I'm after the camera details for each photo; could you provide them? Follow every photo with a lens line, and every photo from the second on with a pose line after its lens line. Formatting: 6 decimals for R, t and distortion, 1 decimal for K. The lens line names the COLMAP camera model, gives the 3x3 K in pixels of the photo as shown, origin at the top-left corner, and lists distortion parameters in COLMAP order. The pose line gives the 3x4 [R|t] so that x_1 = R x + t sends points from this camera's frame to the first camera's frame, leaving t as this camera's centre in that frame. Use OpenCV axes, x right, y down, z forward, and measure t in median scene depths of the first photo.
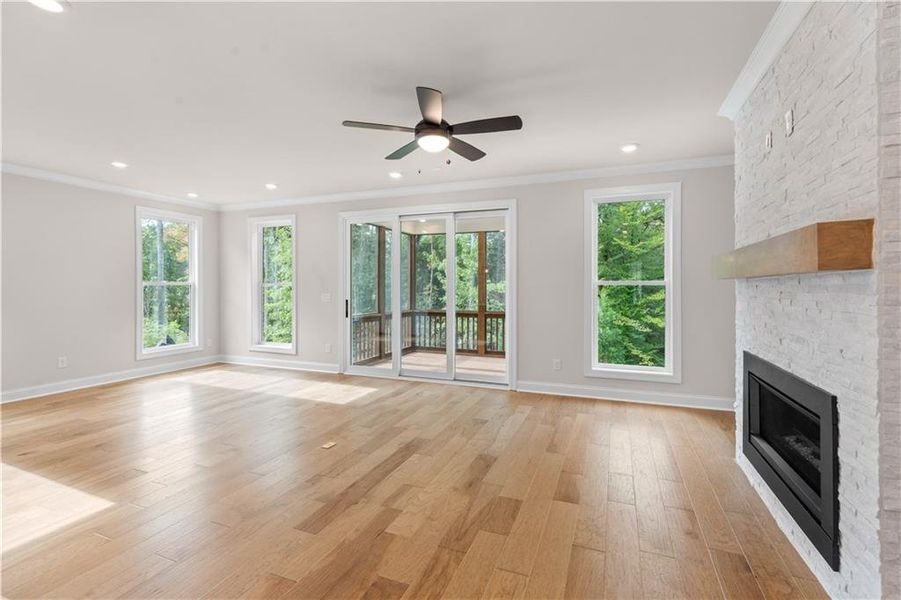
lens RADIAL K [[410.7, 0, 446.4], [0, 410.7, 292.0], [0, 0, 1]] dist [-0.003787, 0.001670]
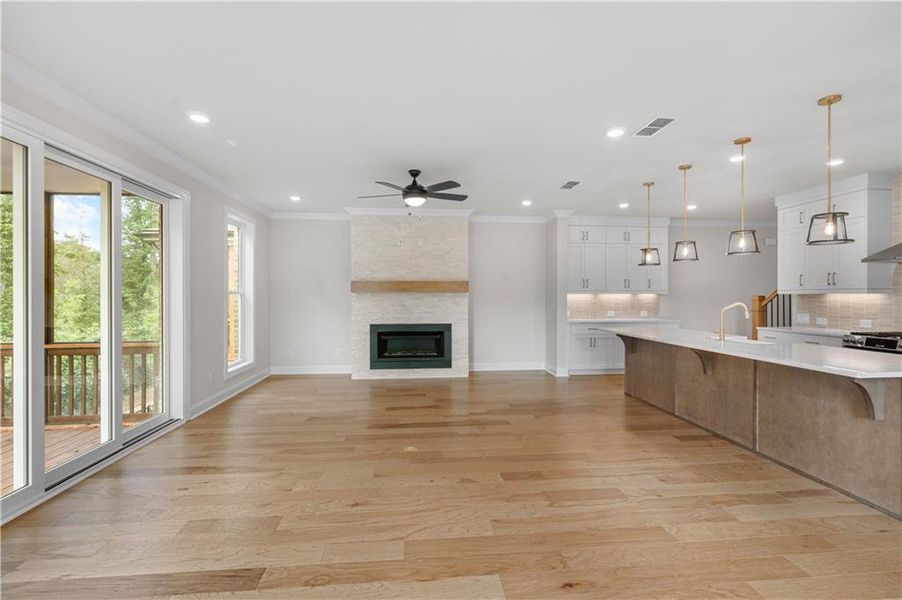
lens RADIAL K [[411.2, 0, 449.6], [0, 411.2, 297.8], [0, 0, 1]] dist [-0.003787, 0.001670]
pose [[-0.463235, -0.001569, 0.886234, -1.636719], [0.015295, 0.999835, 0.009765, -0.021951], [-0.886104, 0.018078, -0.463134, 1.806223]]
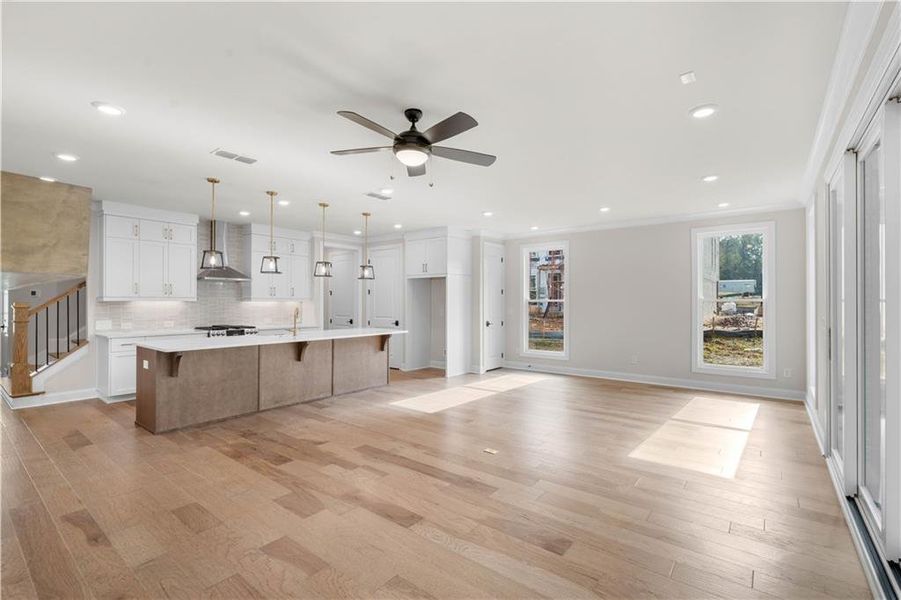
lens RADIAL K [[410.7, 0, 453.2], [0, 410.7, 299.3], [0, 0, 1]] dist [-0.003787, 0.001670]
pose [[-0.269706, -0.006327, -0.962922, 1.010228], [-0.015067, 0.999884, -0.002350, -0.024725], [0.962825, 0.013875, -0.269770, 1.547968]]
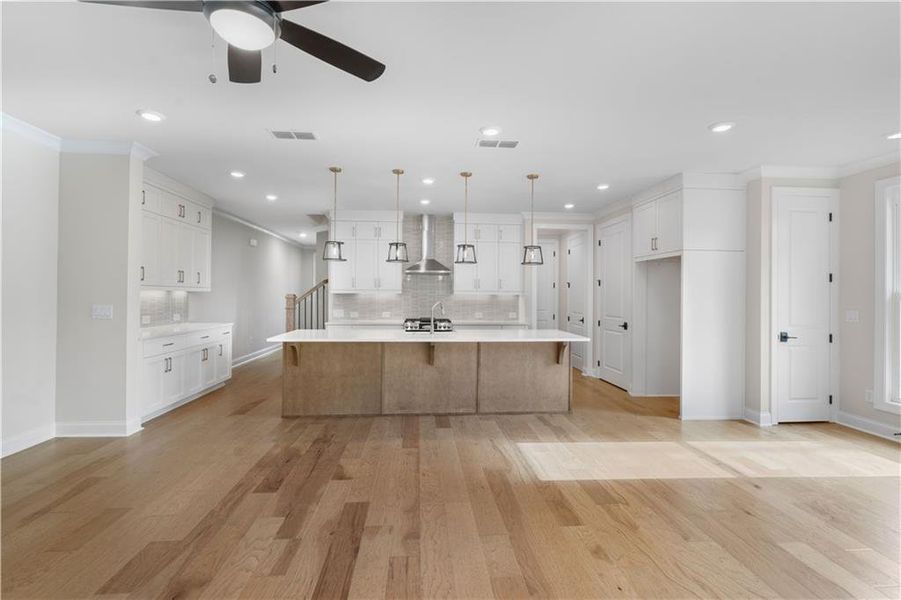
lens RADIAL K [[410.7, 0, 451.6], [0, 410.7, 293.8], [0, 0, 1]] dist [-0.003787, 0.001670]
pose [[-0.890451, -0.008476, -0.455001, -0.036479], [-0.014674, 0.999841, 0.010092, -0.026755], [0.454843, 0.015663, -0.890434, 1.834079]]
